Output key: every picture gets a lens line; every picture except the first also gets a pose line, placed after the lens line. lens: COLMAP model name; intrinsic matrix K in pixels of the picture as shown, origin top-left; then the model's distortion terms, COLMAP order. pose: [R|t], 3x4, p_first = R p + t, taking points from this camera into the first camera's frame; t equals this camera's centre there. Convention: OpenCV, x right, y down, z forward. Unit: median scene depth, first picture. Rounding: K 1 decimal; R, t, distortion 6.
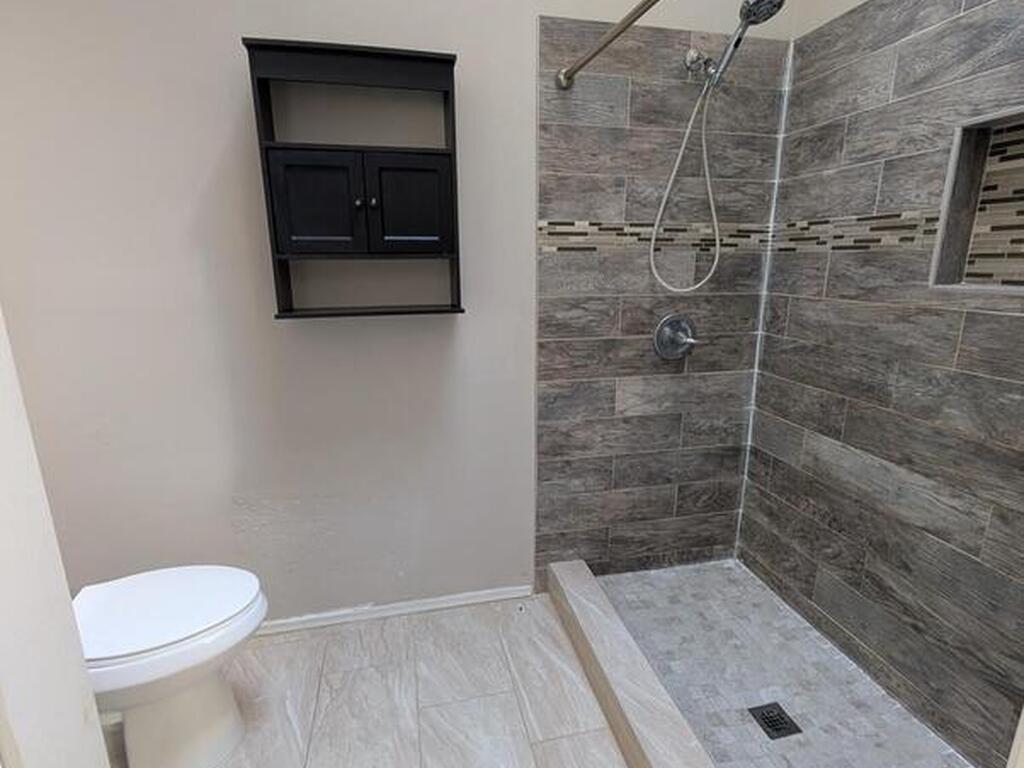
lens RADIAL K [[517.2, 0, 509.9], [0, 517.2, 385.1], [0, 0, 1]] dist [0.000798, 0.000020]
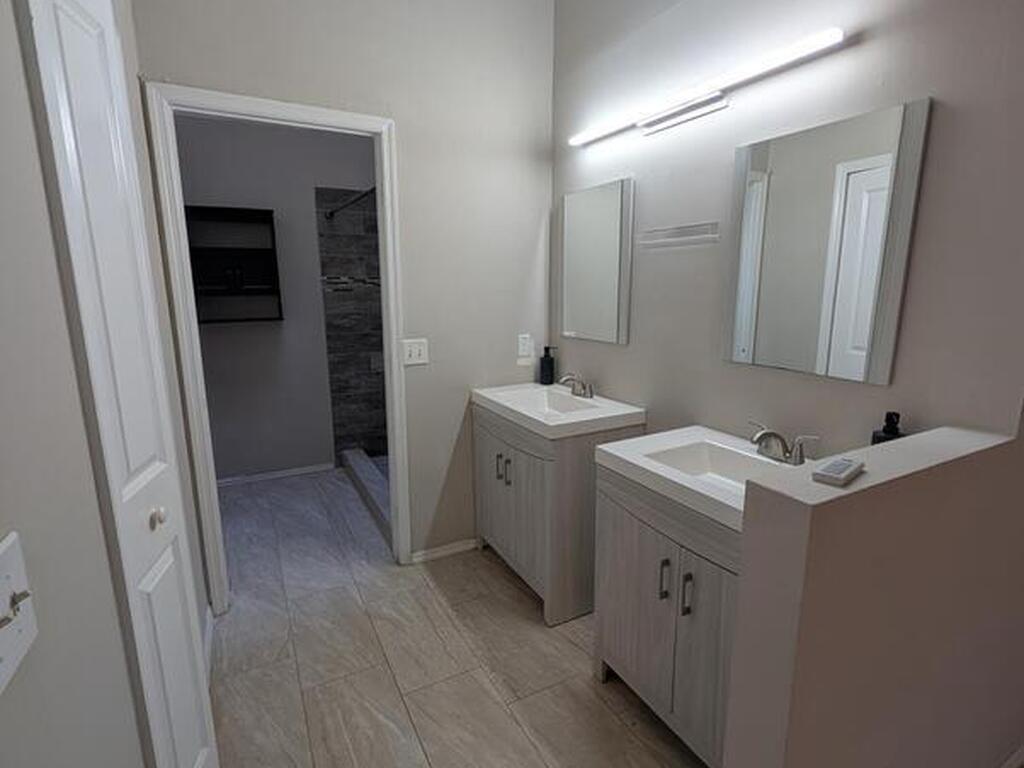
lens RADIAL K [[517.2, 0, 516.9], [0, 517.2, 384.6], [0, 0, 1]] dist [0.000798, 0.000020]
pose [[0.962303, -0.052453, 0.266875, 0.222513], [0.064105, 0.997325, -0.035129, 0.232595], [-0.264319, 0.050913, 0.963091, -1.155769]]
